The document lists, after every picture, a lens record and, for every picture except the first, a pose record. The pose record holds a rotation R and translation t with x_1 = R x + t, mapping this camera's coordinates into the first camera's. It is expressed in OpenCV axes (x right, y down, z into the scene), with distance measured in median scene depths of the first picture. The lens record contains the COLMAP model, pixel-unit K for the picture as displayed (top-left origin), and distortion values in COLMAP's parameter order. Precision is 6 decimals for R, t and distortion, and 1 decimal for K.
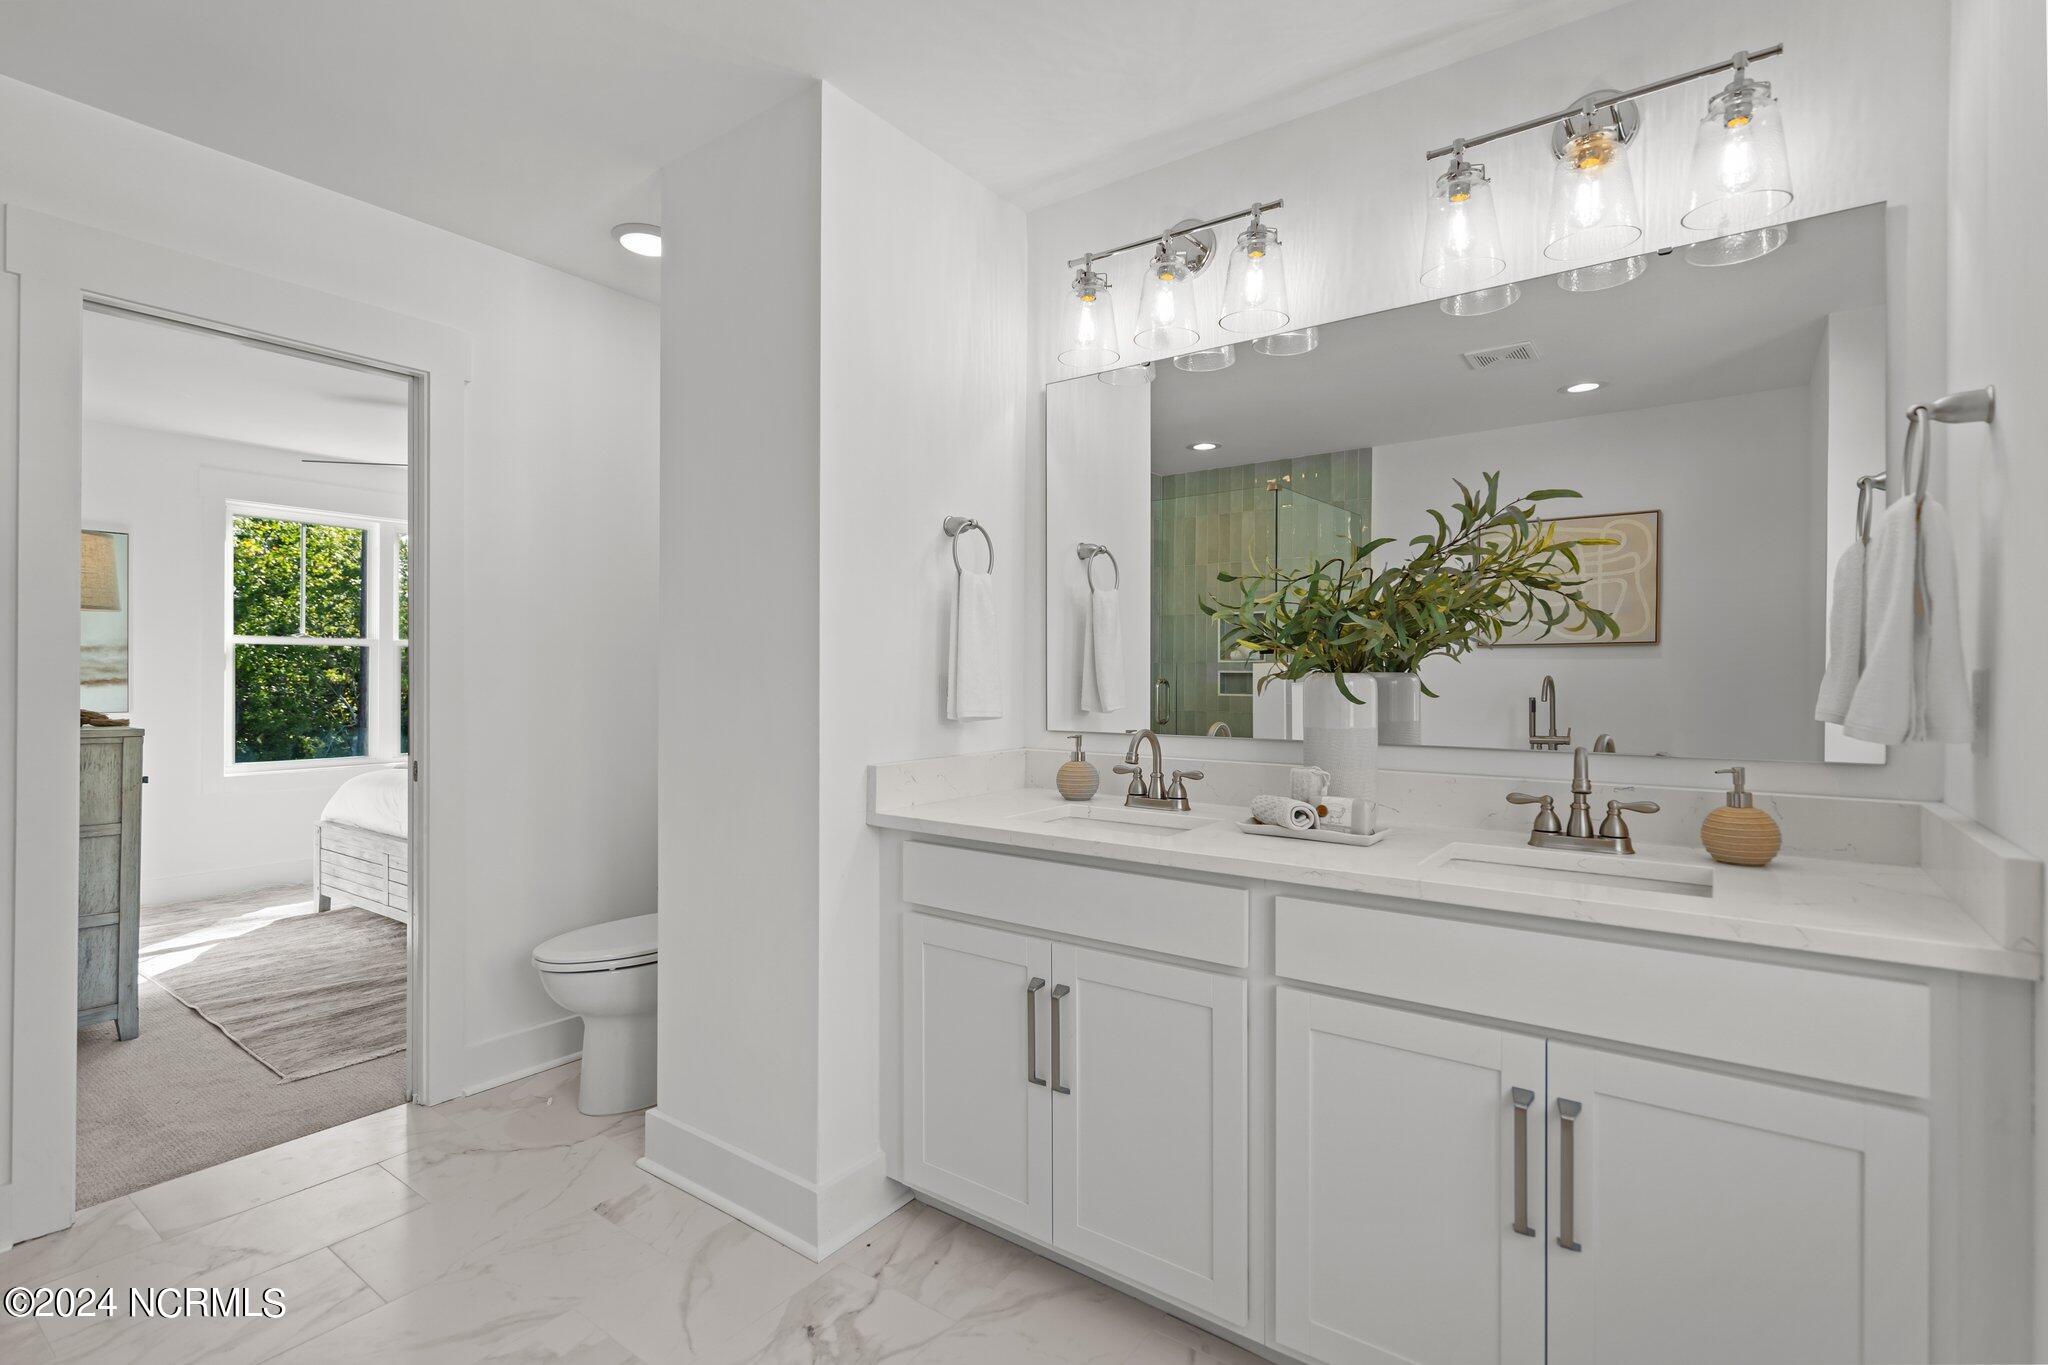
lens RADIAL K [[930.9, 0, 1001.4], [0, 930.9, 690.8], [0, 0, 1]] dist [-0.002344, -0.000135]
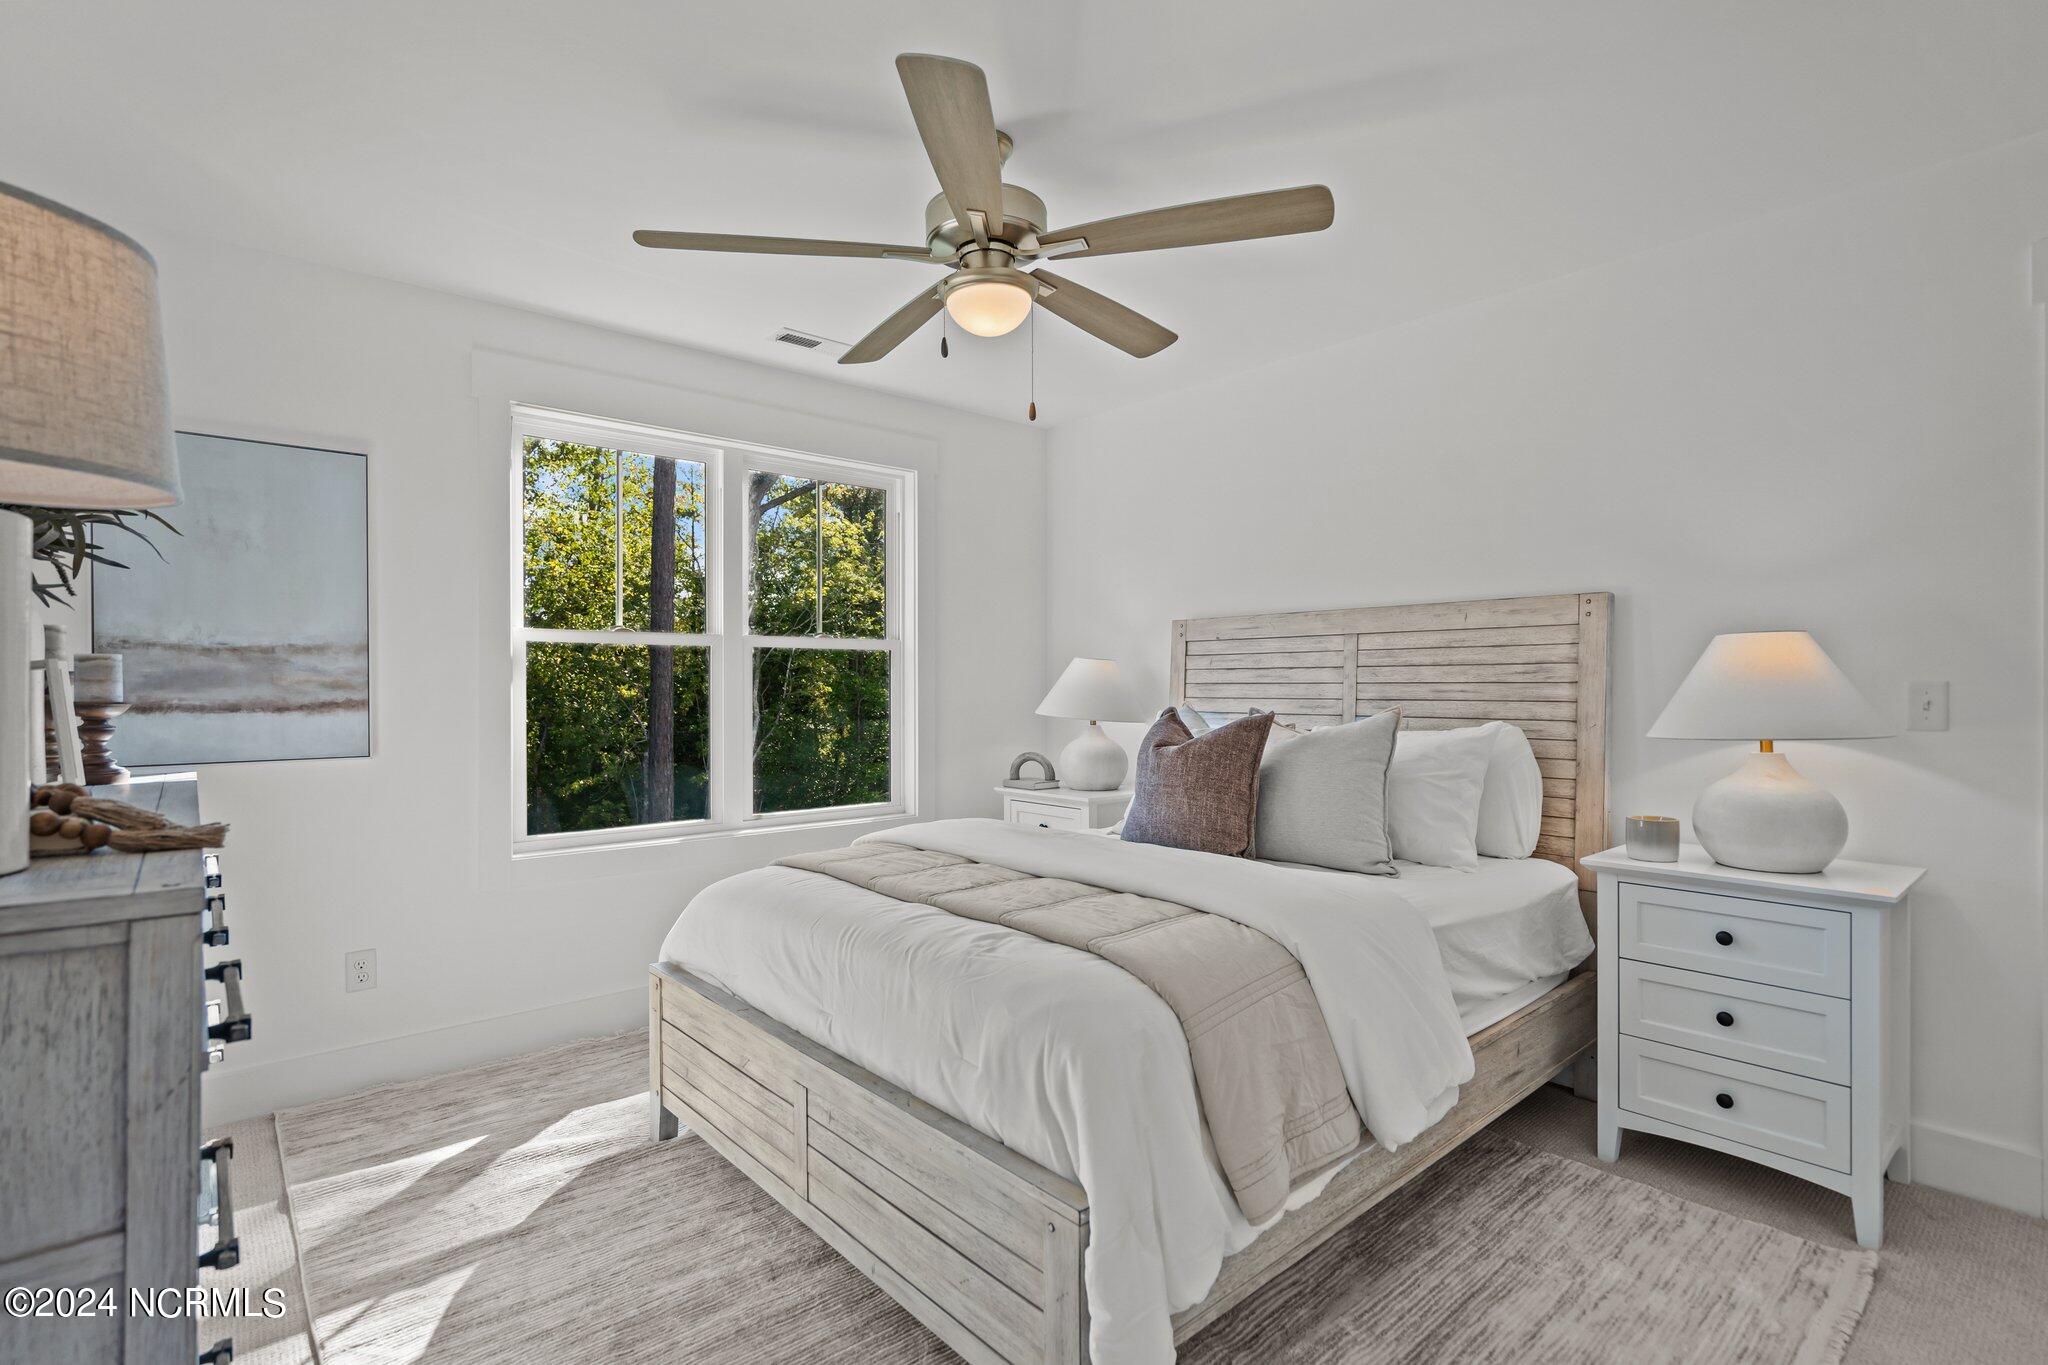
lens RADIAL K [[930.9, 0, 1001.4], [0, 930.9, 690.8], [0, 0, 1]] dist [-0.002344, -0.000135]
pose [[0.972844, -0.009197, -0.231280, -0.364594], [0.006538, 0.999903, -0.012261, -0.007922], [0.231370, 0.010416, 0.972810, 0.458594]]
